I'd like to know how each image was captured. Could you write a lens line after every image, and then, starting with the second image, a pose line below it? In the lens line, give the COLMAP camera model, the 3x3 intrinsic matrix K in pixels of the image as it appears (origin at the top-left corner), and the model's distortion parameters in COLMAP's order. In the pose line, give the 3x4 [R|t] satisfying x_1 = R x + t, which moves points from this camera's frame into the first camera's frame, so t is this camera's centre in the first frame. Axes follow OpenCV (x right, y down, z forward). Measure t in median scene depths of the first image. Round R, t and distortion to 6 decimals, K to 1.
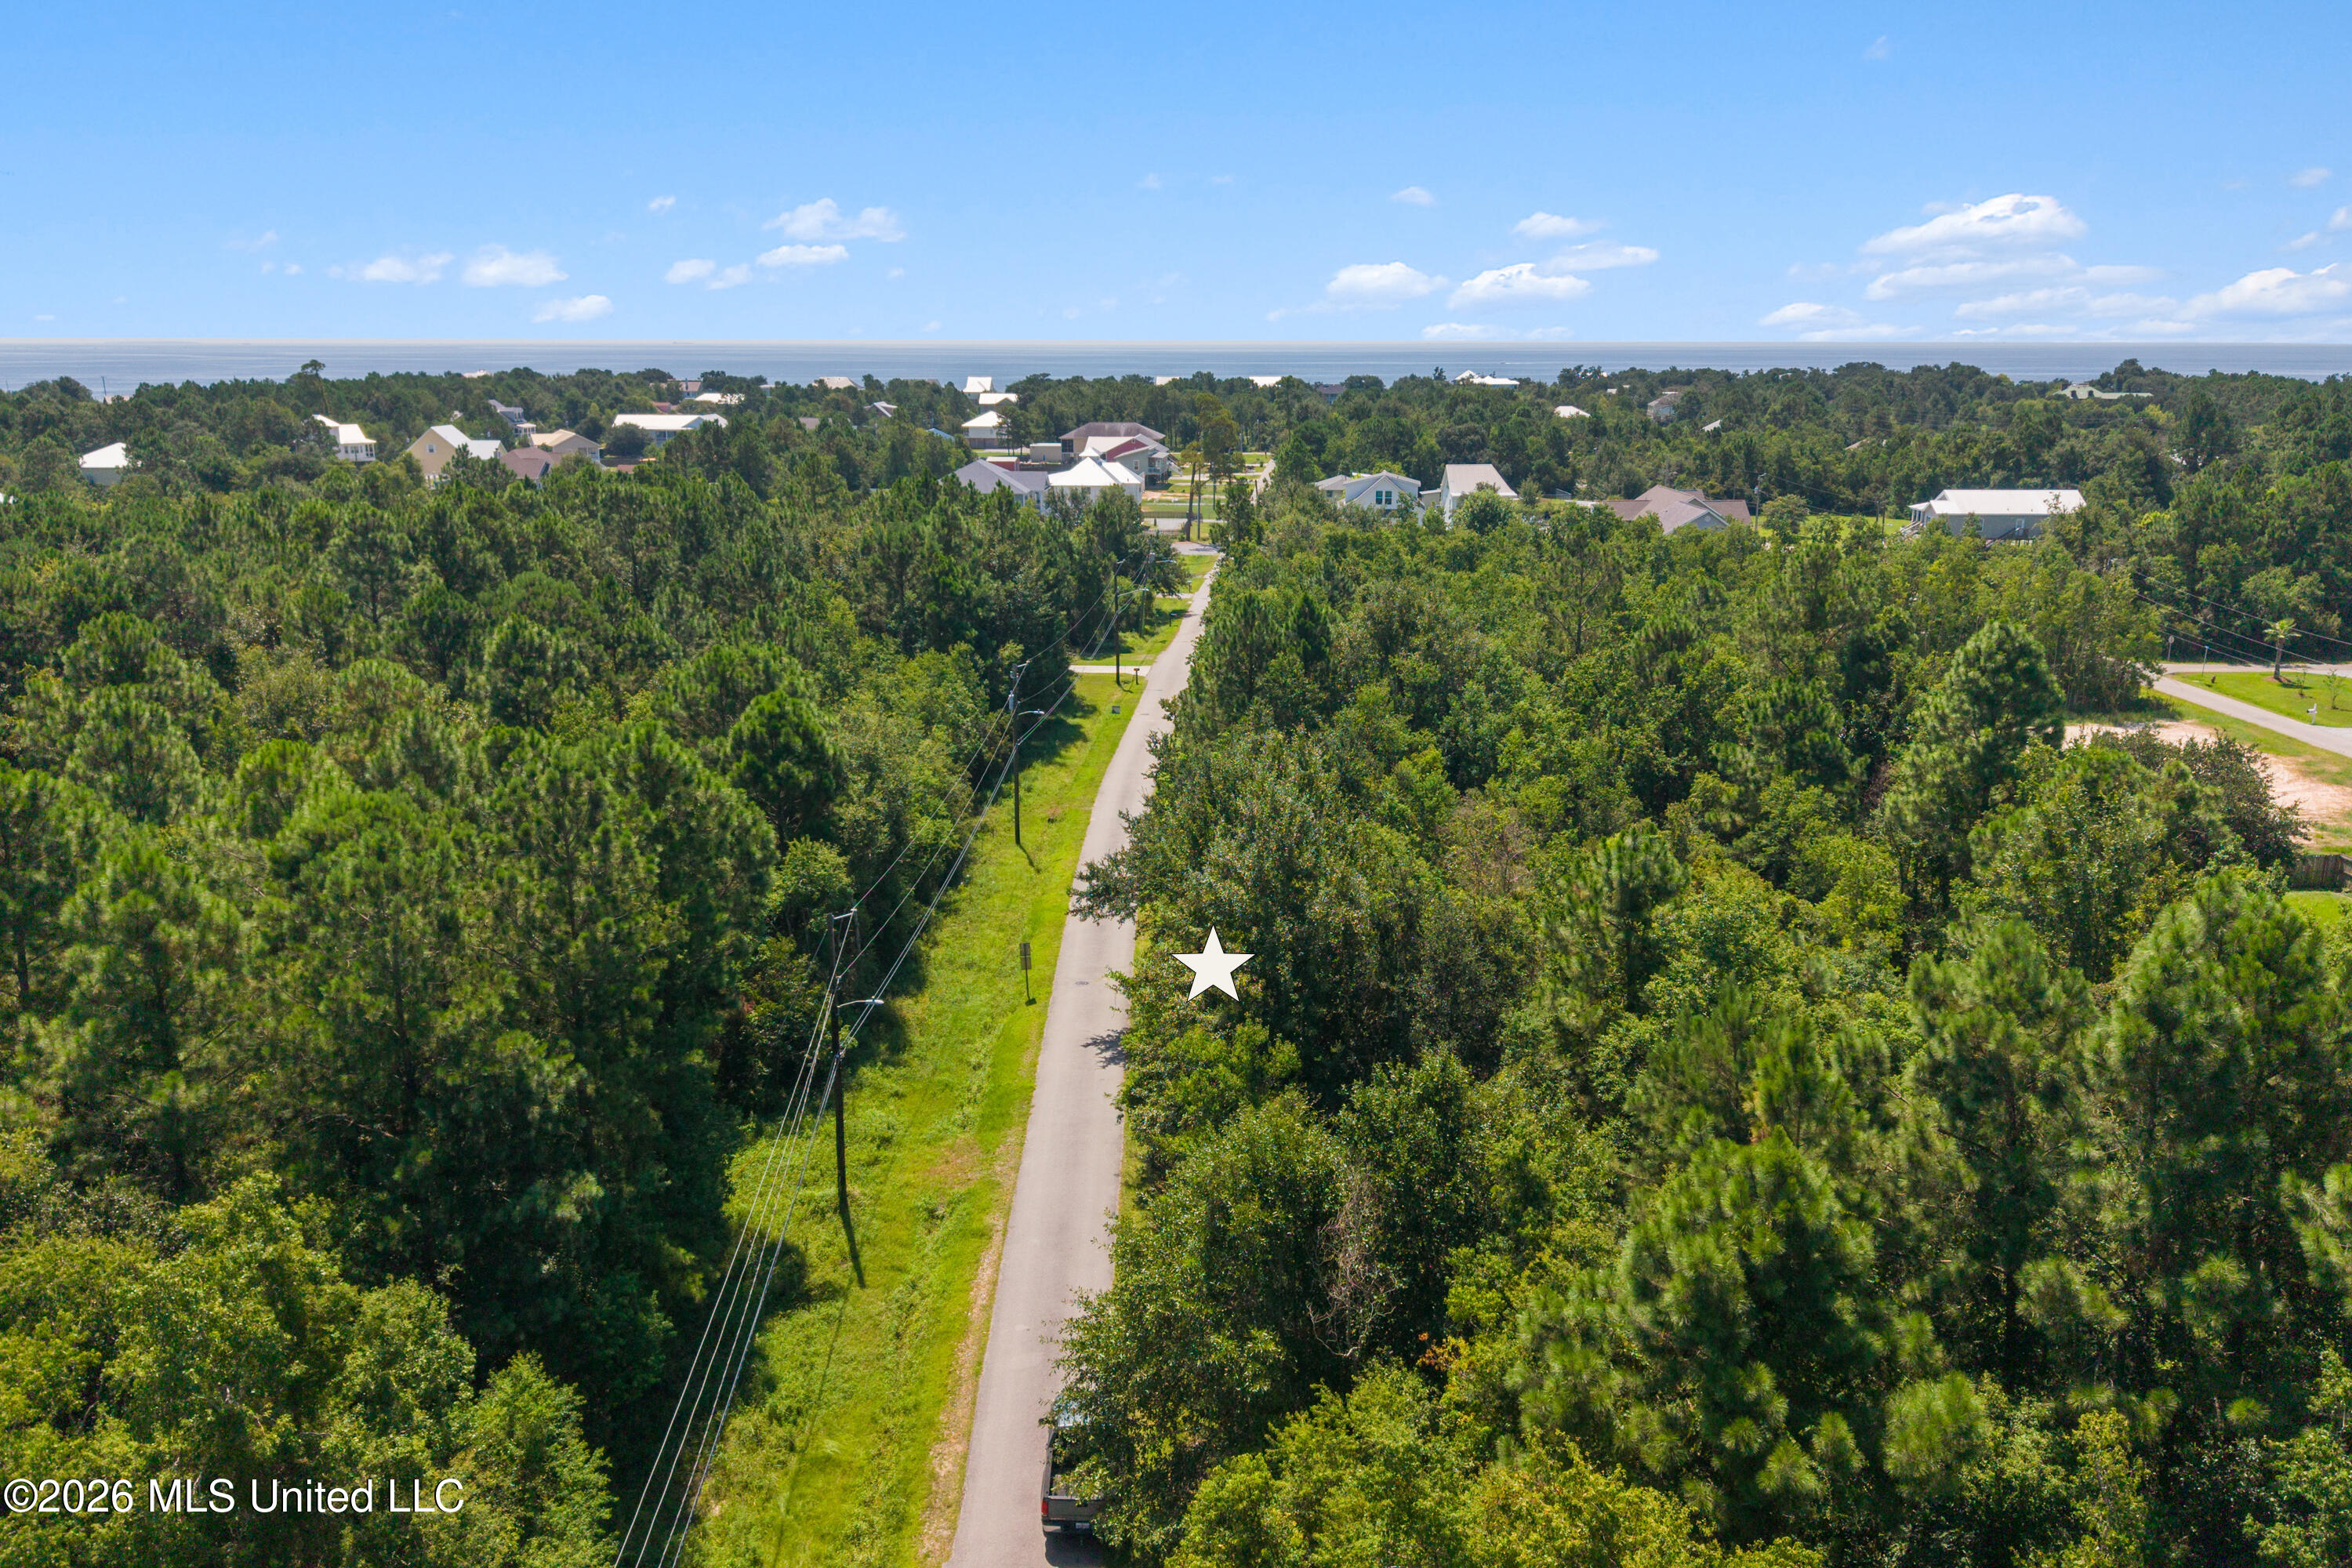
lens RADIAL K [[1852.3, 0, 1175.8], [0, 1852.3, 772.9], [0, 0, 1]] dist [0.036541, -0.067009]
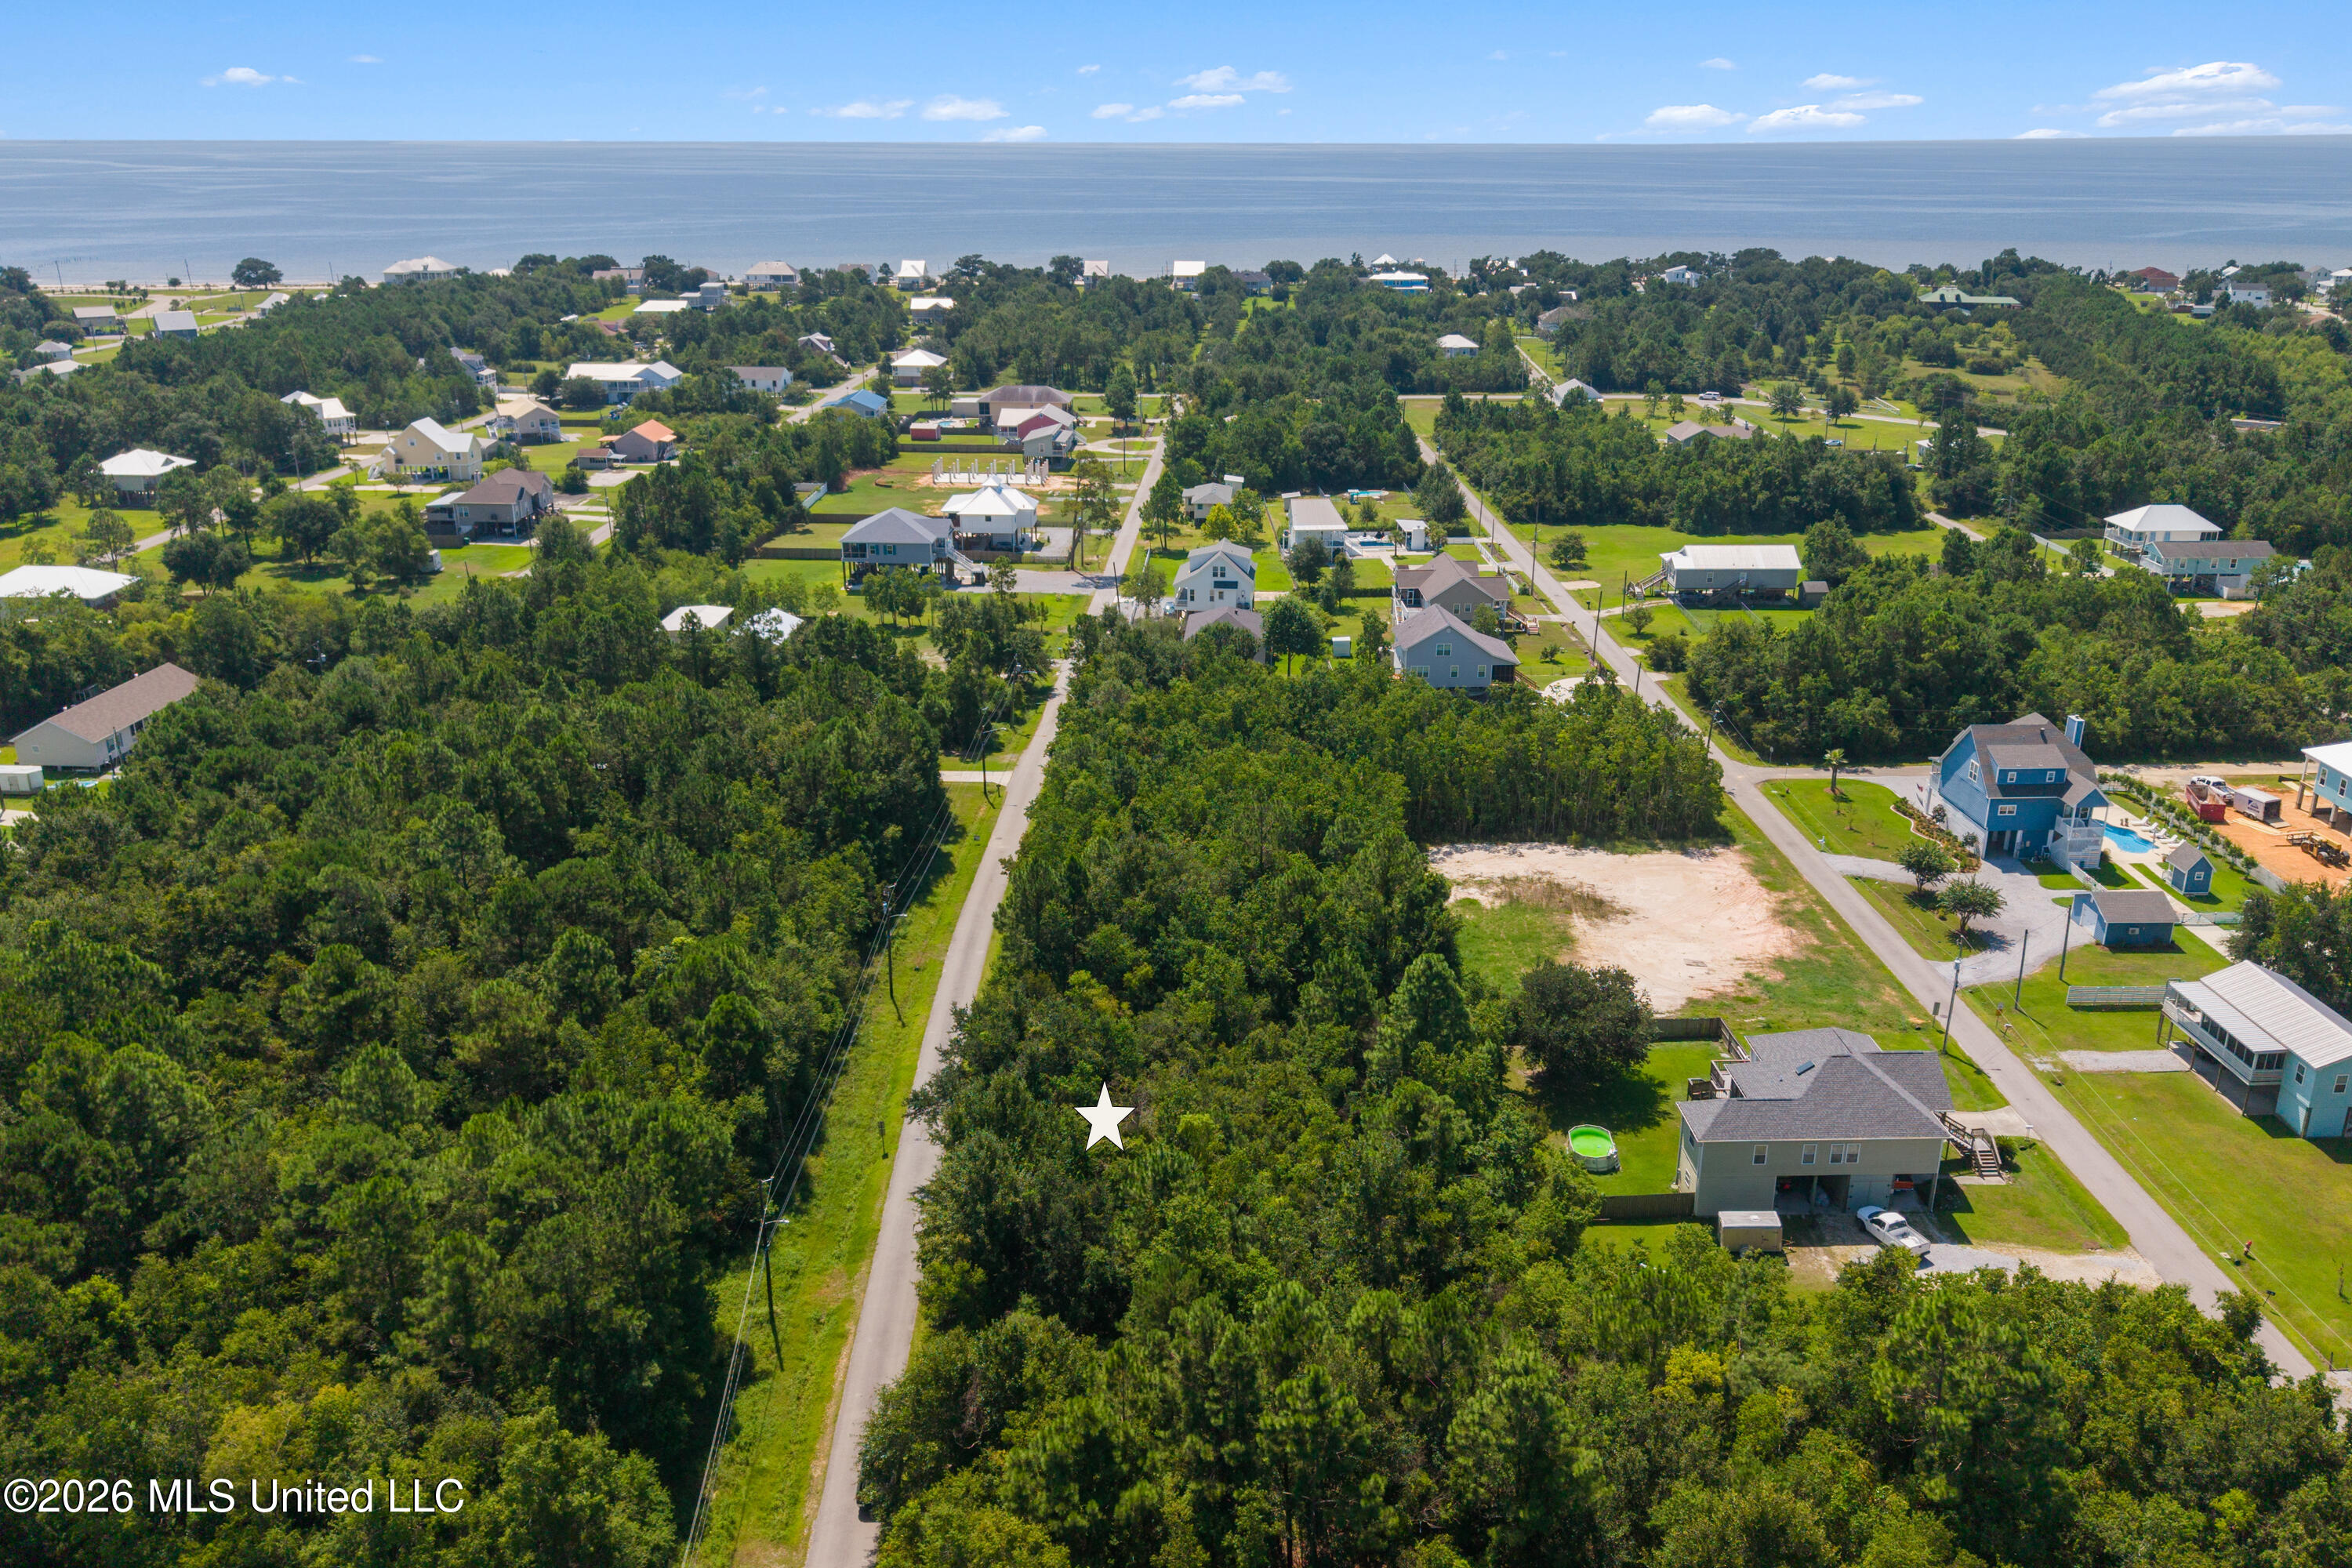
lens RADIAL K [[1852.3, 0, 1195.0], [0, 1852.3, 789.0], [0, 0, 1]] dist [0.036541, -0.067009]
pose [[0.999474, -0.003998, 0.032181, 0.187521], [0.000169, 0.993000, 0.118116, -0.506845], [-0.032428, -0.118048, 0.992478, -0.814131]]
